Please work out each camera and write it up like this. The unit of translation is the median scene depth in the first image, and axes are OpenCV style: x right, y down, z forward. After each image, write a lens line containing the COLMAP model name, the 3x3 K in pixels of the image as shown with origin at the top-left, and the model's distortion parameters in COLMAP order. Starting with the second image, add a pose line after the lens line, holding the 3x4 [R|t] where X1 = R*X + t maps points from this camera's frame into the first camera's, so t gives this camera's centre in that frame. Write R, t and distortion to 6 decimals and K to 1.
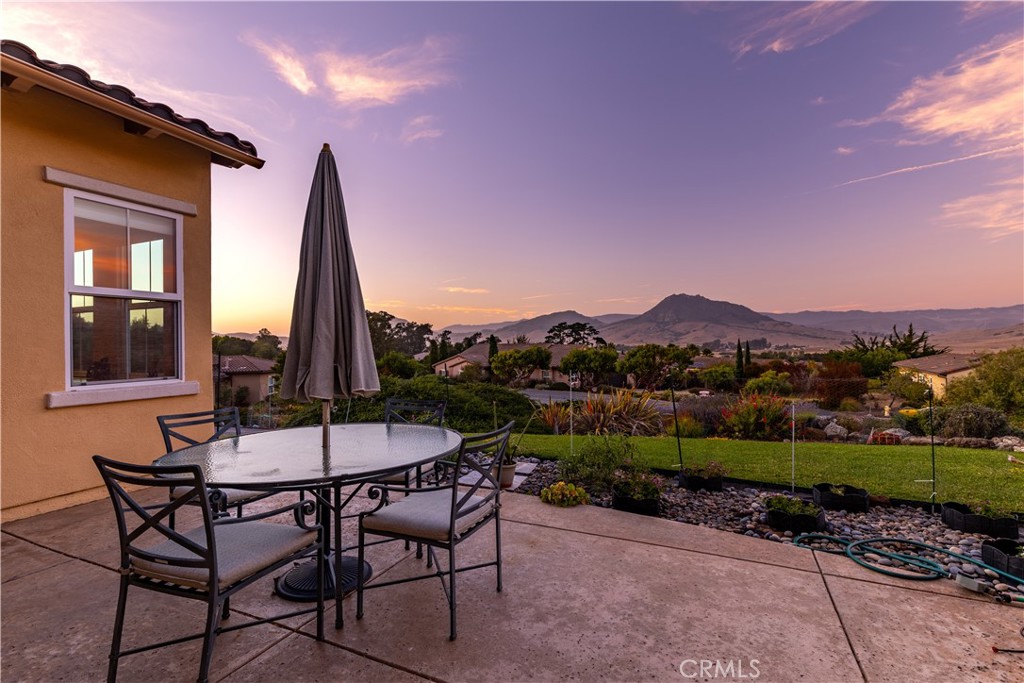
lens RADIAL K [[456.1, 0, 512.0], [0, 456.1, 341.5], [0, 0, 1]] dist [0.011100, 0.000441]
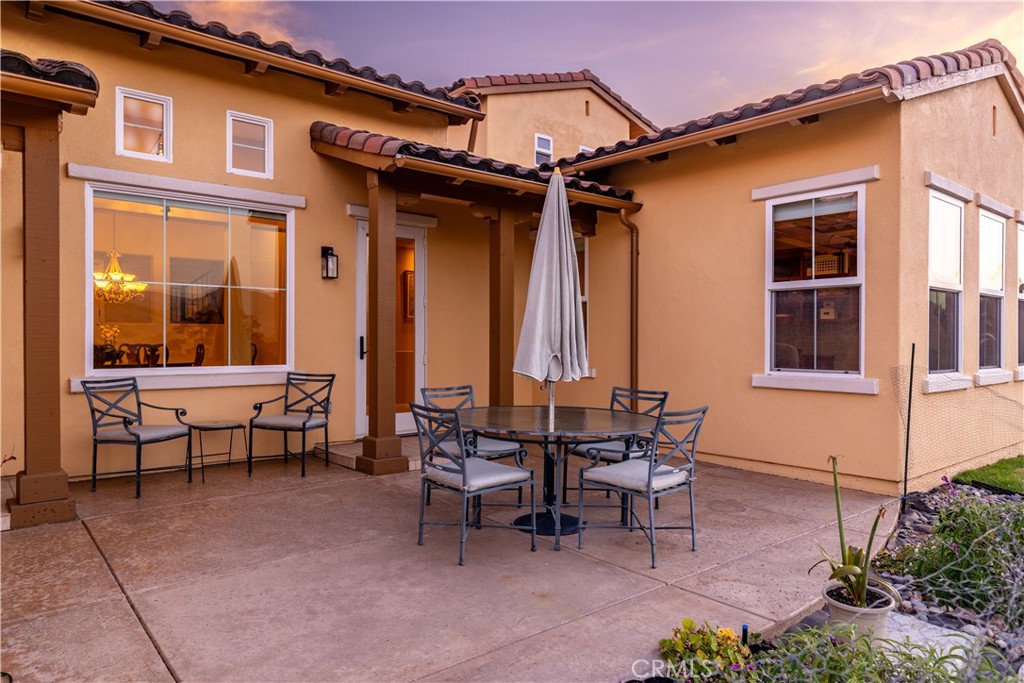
lens RADIAL K [[679.2, 0, 512.0], [0, 679.2, 341.5], [0, 0, 1]] dist [0.000505, 0.000030]
pose [[-0.429759, 0.010790, -0.902879, 1.022701], [0.003615, 0.999941, 0.010229, 0.005647], [0.902936, 0.001132, -0.429773, 1.356338]]
